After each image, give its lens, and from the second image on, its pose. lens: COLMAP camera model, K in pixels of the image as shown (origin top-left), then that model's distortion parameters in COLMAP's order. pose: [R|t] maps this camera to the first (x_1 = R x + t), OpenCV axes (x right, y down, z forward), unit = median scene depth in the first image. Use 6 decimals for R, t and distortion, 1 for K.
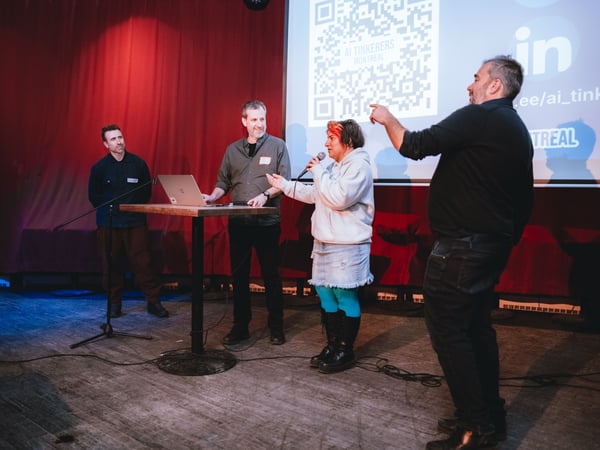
lens RADIAL K [[540.4, 0, 287.3], [0, 540.4, 218.2], [0, 0, 1]] dist [-0.006673, -0.007057]
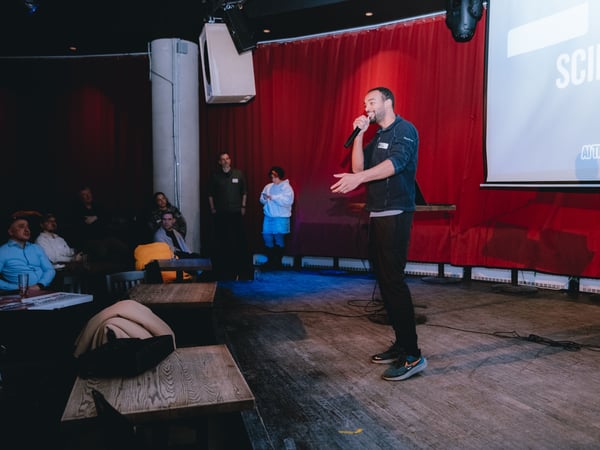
lens RADIAL K [[538.6, 0, 300.0], [0, 538.6, 225.0], [0, 0, 1]] dist [-0.007262, -0.008405]
pose [[0.880122, 0.009567, -0.474652, 0.275202], [-0.002918, 0.999887, 0.014744, 0.008908], [0.474739, -0.011592, 0.880050, -0.337312]]
